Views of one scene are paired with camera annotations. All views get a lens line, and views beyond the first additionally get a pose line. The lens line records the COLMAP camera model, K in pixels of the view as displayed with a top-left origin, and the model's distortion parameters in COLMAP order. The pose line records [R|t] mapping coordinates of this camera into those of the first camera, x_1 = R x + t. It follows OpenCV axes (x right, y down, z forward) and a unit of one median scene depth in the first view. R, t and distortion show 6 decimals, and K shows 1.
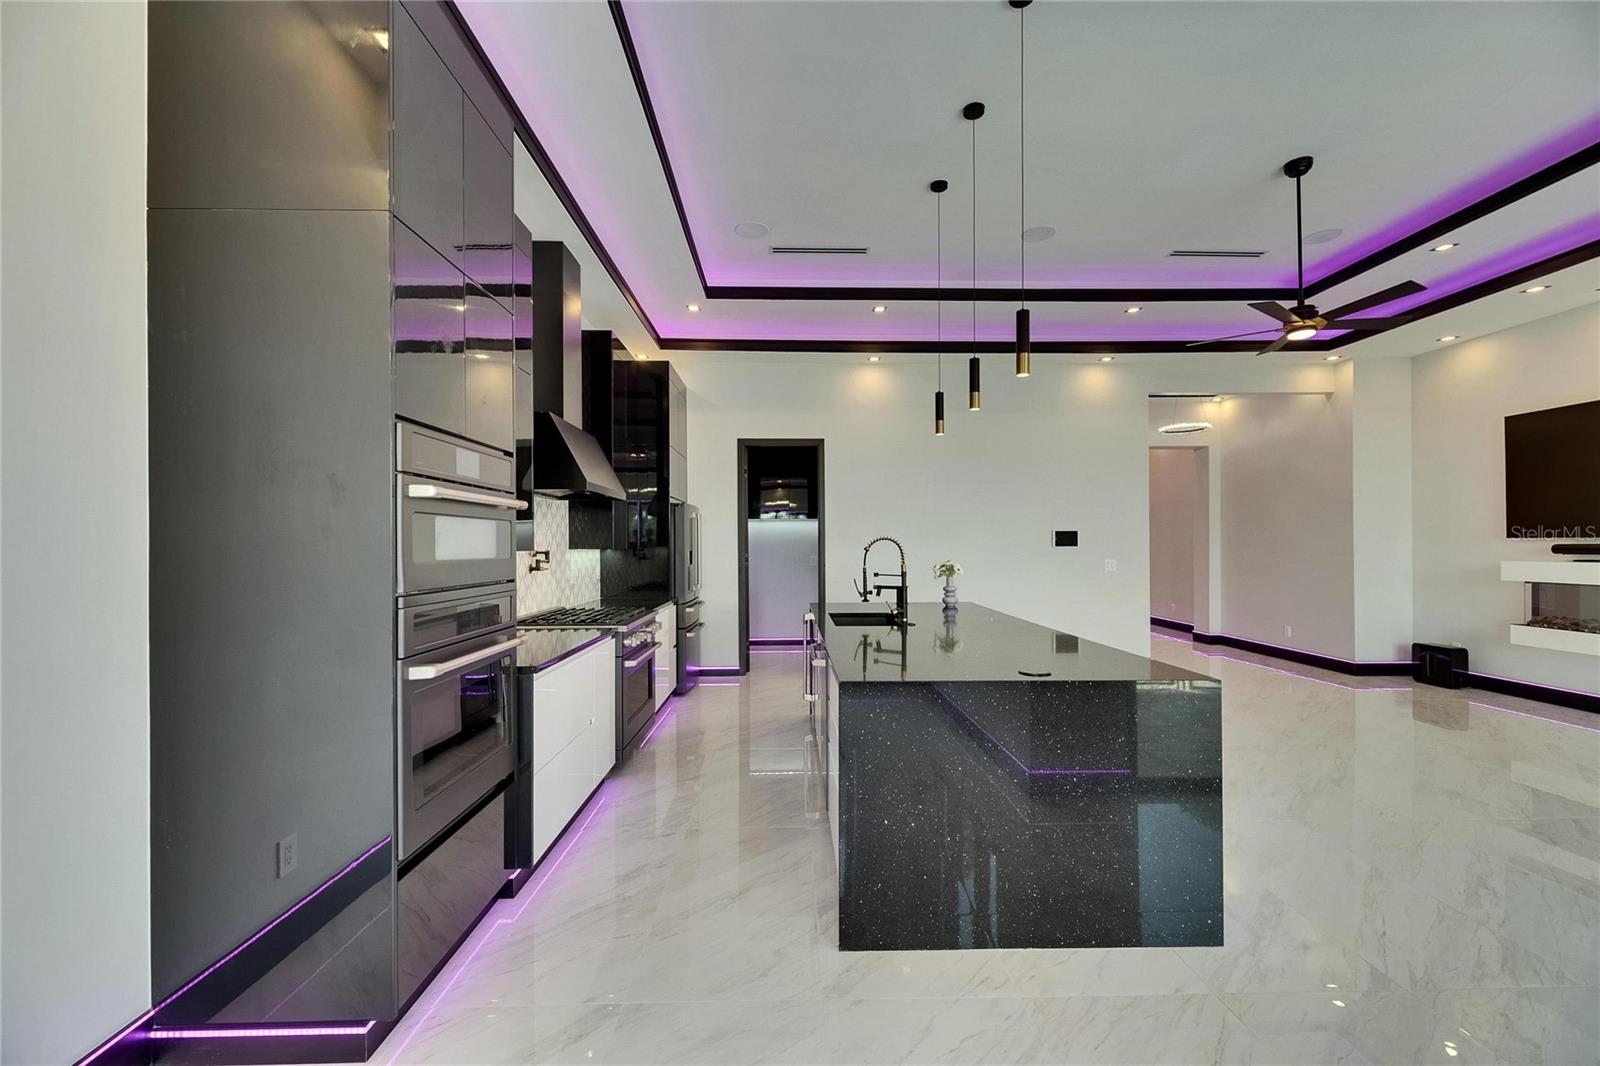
lens RADIAL K [[644.4, 0, 800.9], [0, 644.4, 543.9], [0, 0, 1]] dist [-0.000054, 0.000235]
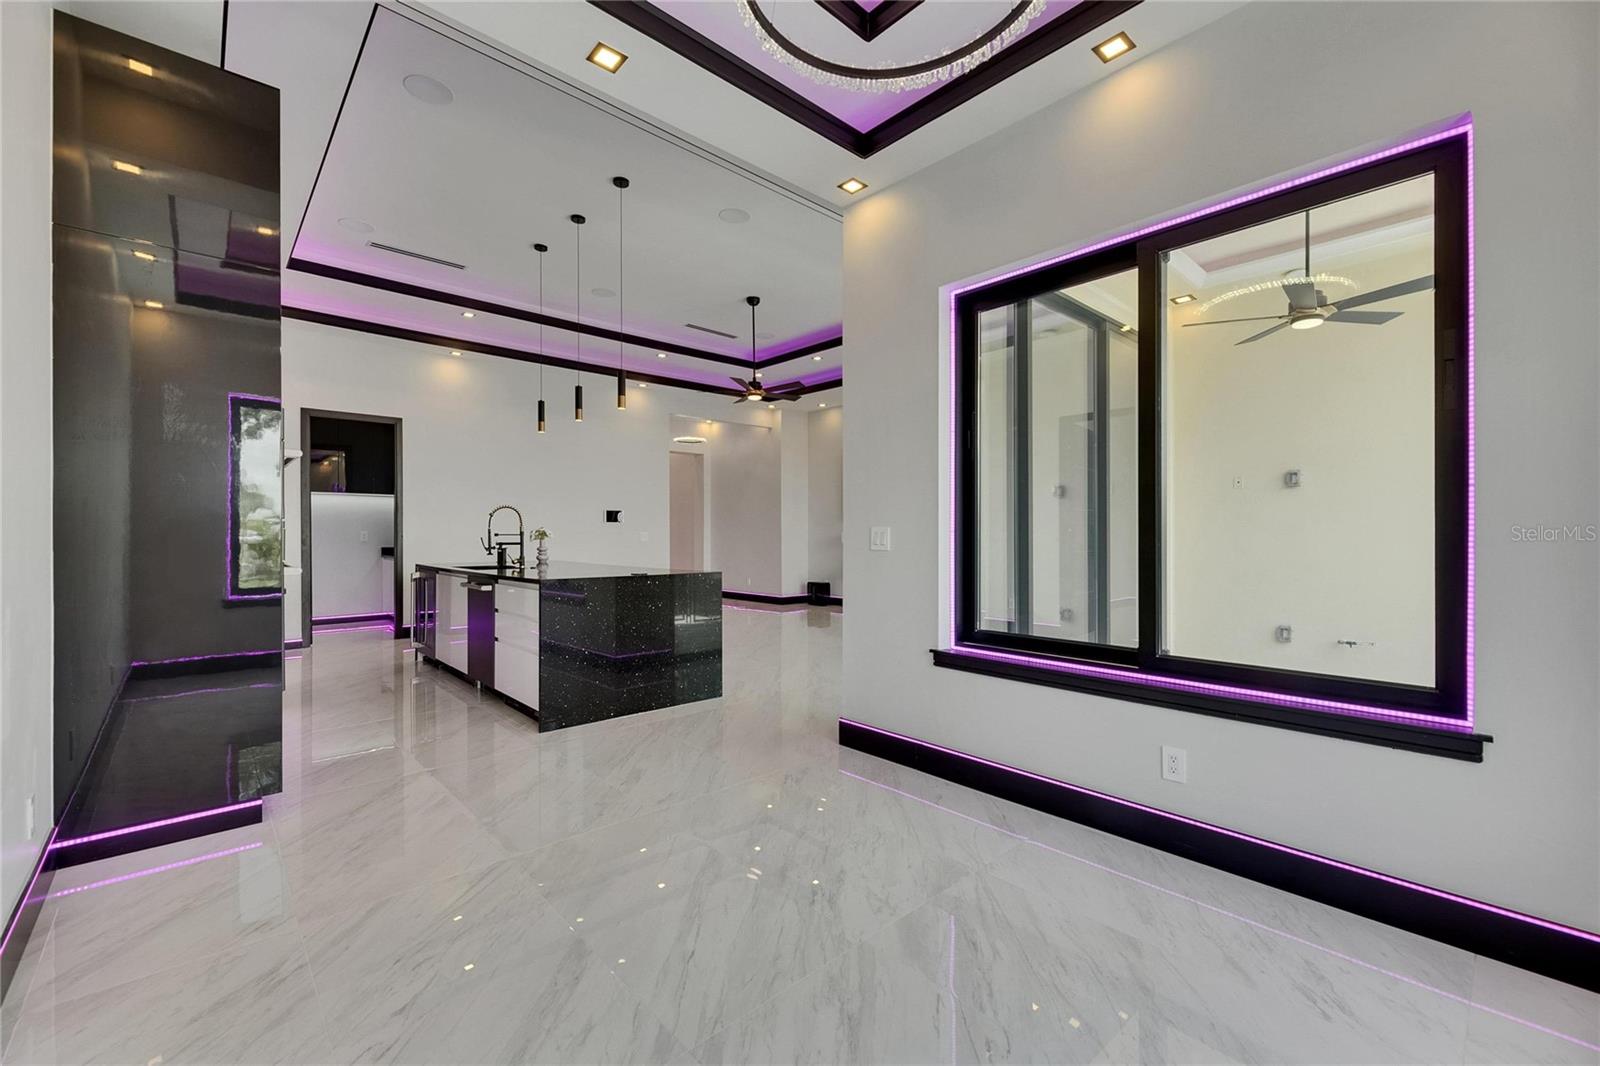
lens RADIAL K [[644.4, 0, 803.0], [0, 644.4, 534.4], [0, 0, 1]] dist [-0.000054, 0.000235]
pose [[0.745252, 0.001658, 0.666781, -0.211818], [-0.002256, 0.999997, 0.000036, 0.032988], [-0.666779, -0.001531, 0.745254, -0.285817]]
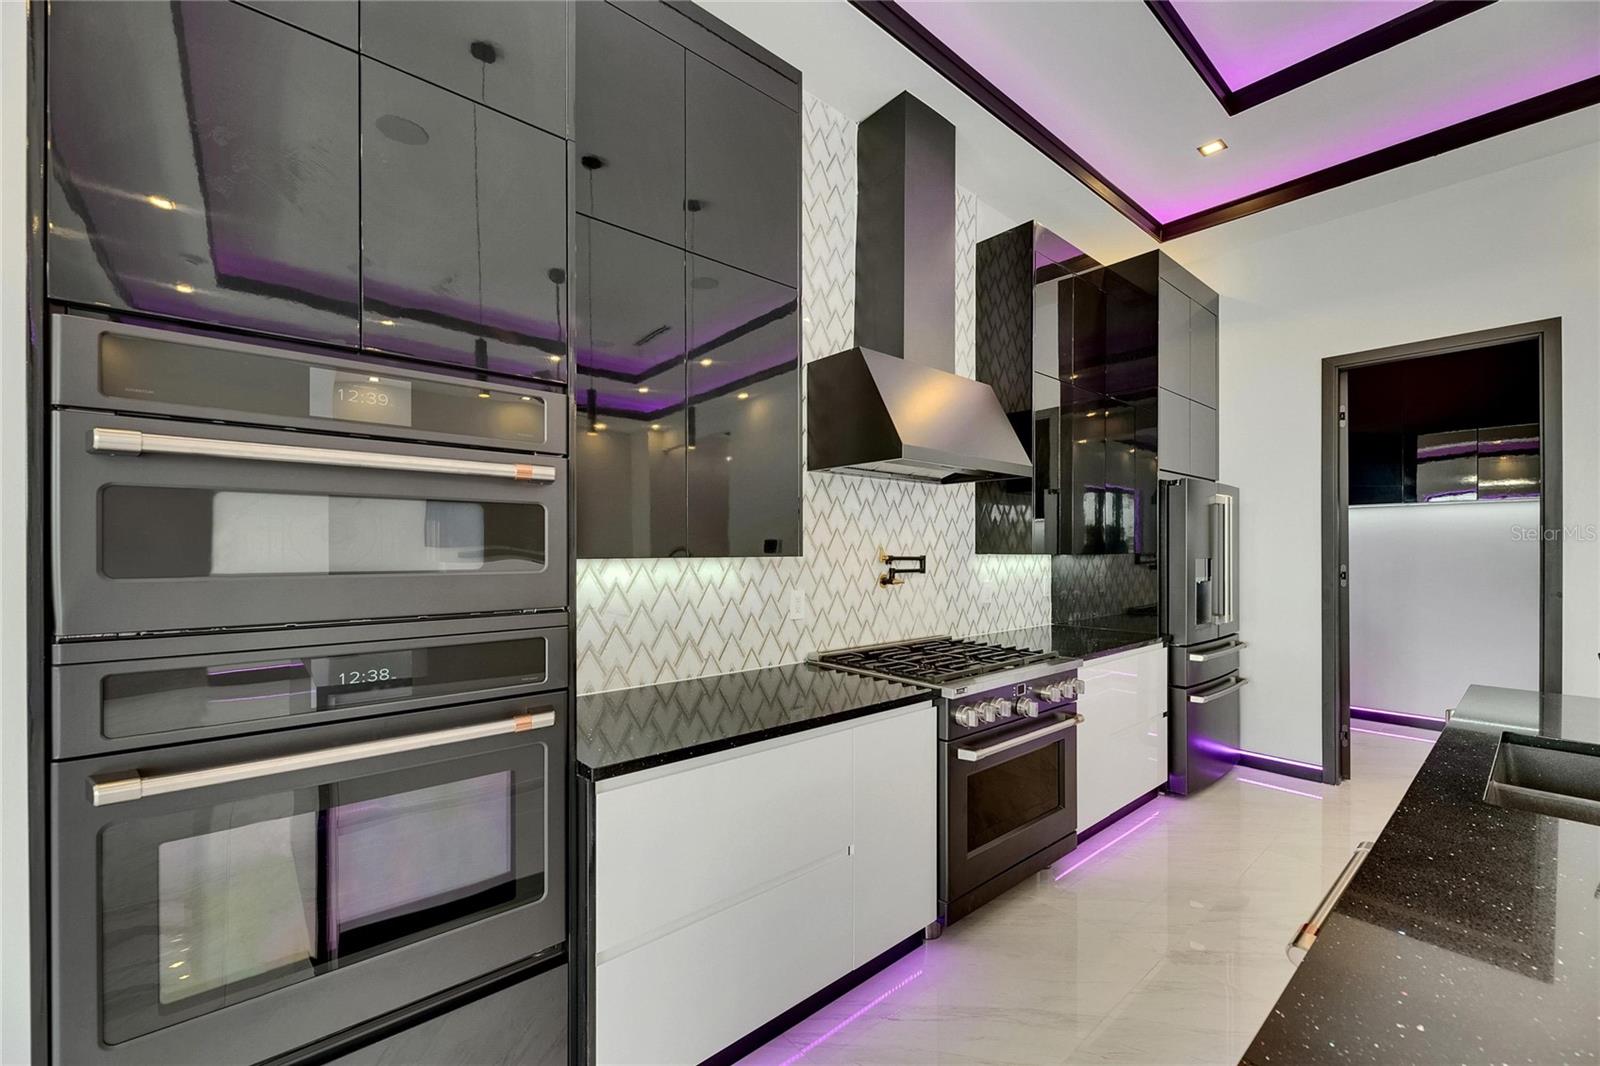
lens RADIAL K [[644.4, 0, 804.6], [0, 644.4, 554.8], [0, 0, 1]] dist [-0.000054, 0.000235]
pose [[0.639880, 0.008796, -0.768424, 0.053174], [-0.000116, 0.999936, 0.011349, 0.000999], [0.768475, -0.007173, 0.639840, 0.341017]]
